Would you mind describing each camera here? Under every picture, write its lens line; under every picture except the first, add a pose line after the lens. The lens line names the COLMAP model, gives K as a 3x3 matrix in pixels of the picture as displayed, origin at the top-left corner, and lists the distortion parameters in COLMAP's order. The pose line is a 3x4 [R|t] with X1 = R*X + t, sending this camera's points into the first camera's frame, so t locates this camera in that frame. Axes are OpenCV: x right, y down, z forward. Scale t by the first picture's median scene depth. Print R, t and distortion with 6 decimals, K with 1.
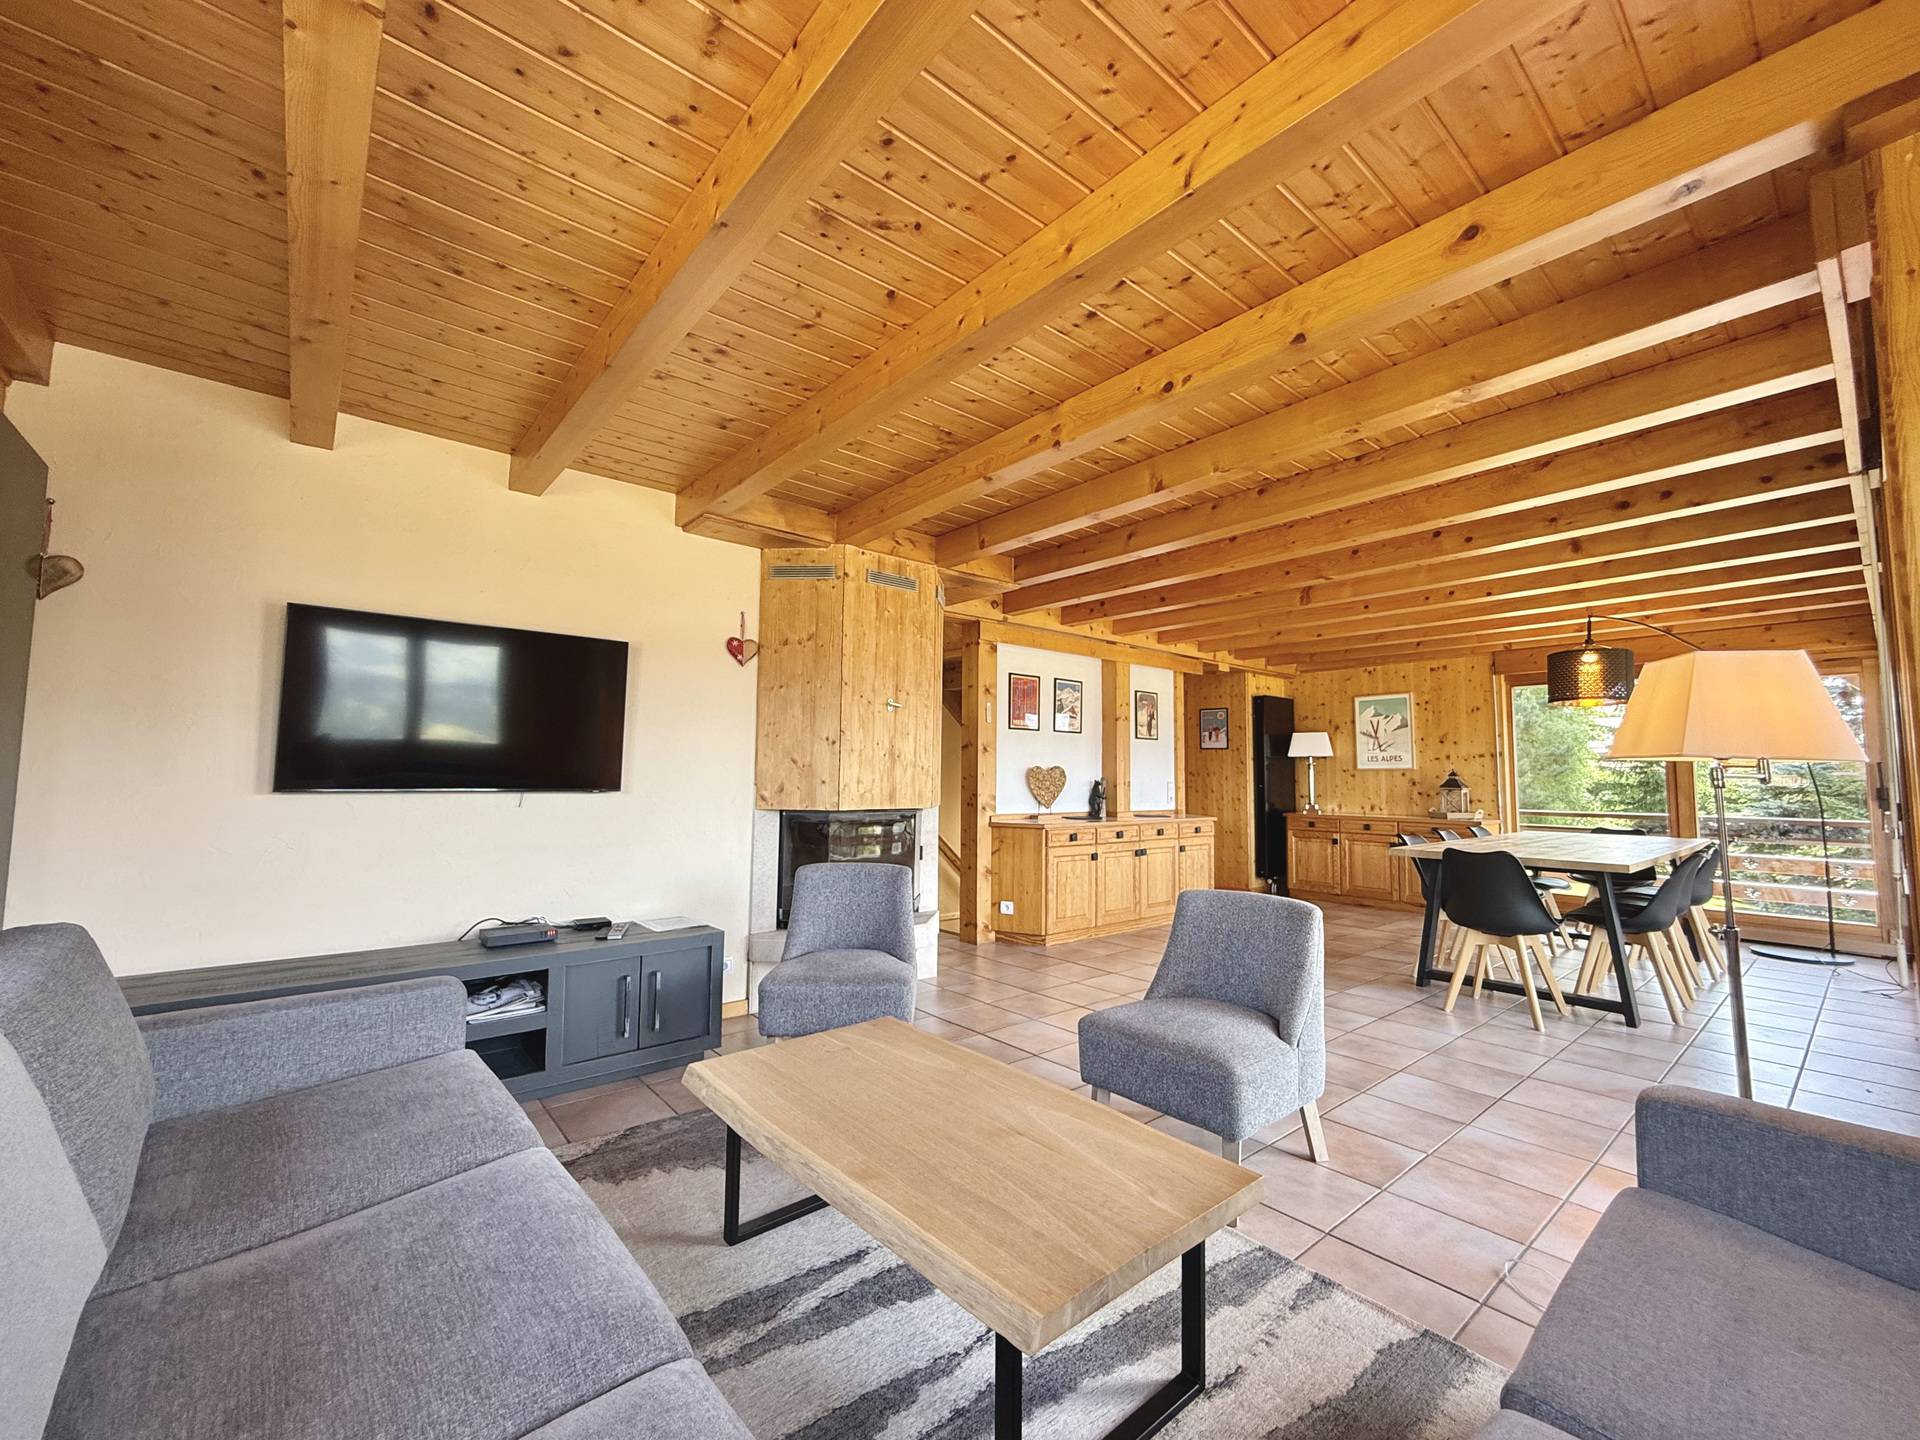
lens RADIAL K [[802.4, 0, 952.4], [0, 802.4, 711.4], [0, 0, 1]] dist [0.001107, 0.000297]
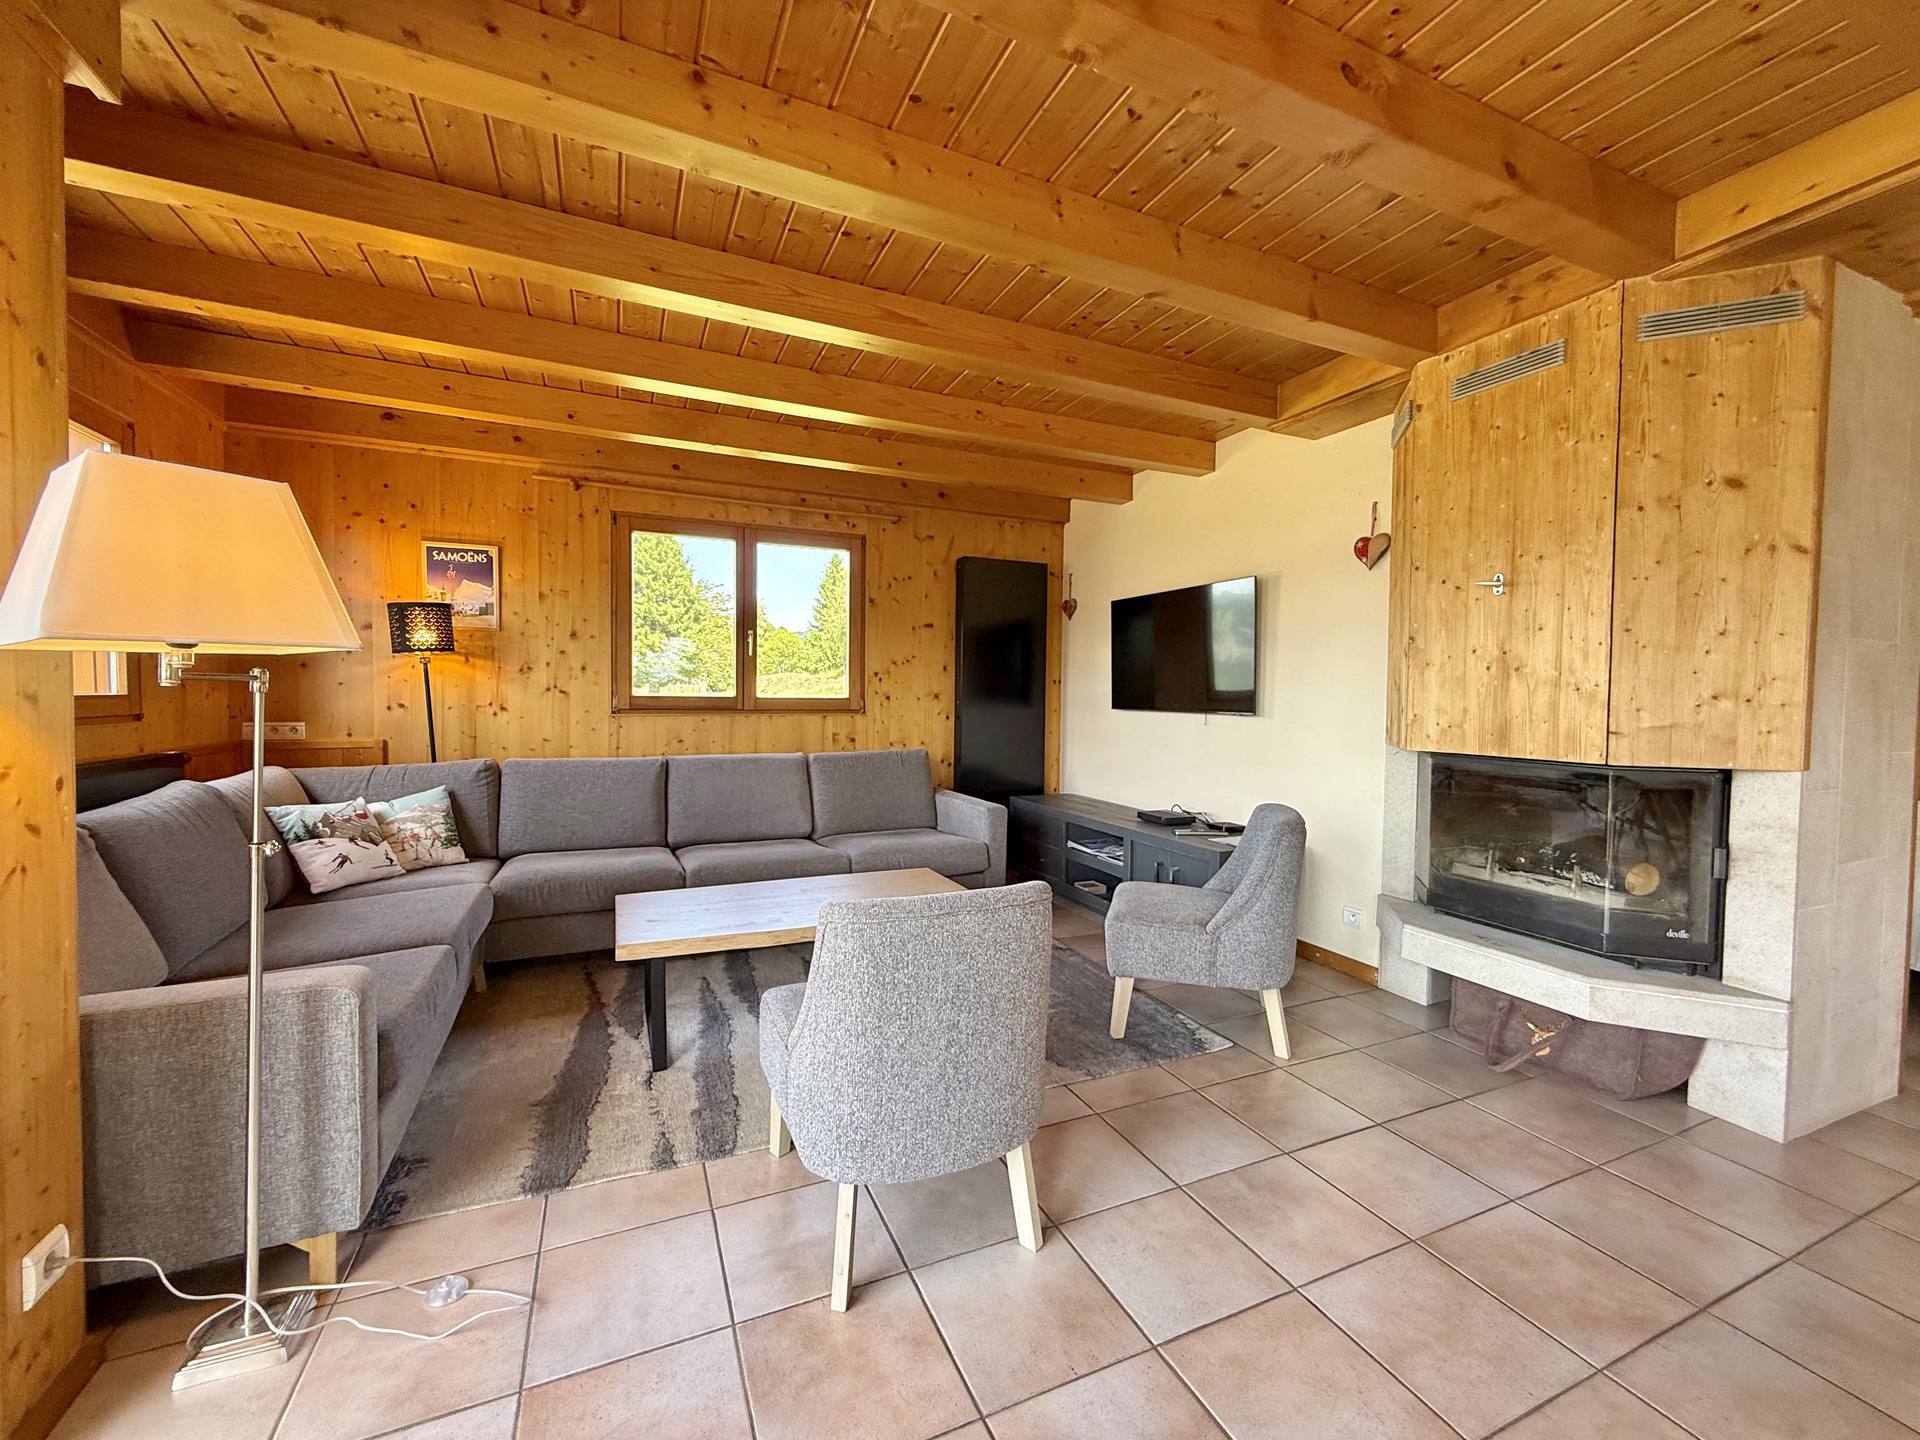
lens RADIAL K [[771.8, 0, 953.3], [0, 771.8, 717.6], [0, 0, 1]] dist [0.002174, 0.000140]
pose [[-0.288316, 0.017077, -0.957383, 0.627907], [0.066597, 0.997777, -0.002259, 0.069353], [0.955217, -0.064410, -0.288812, 0.805832]]
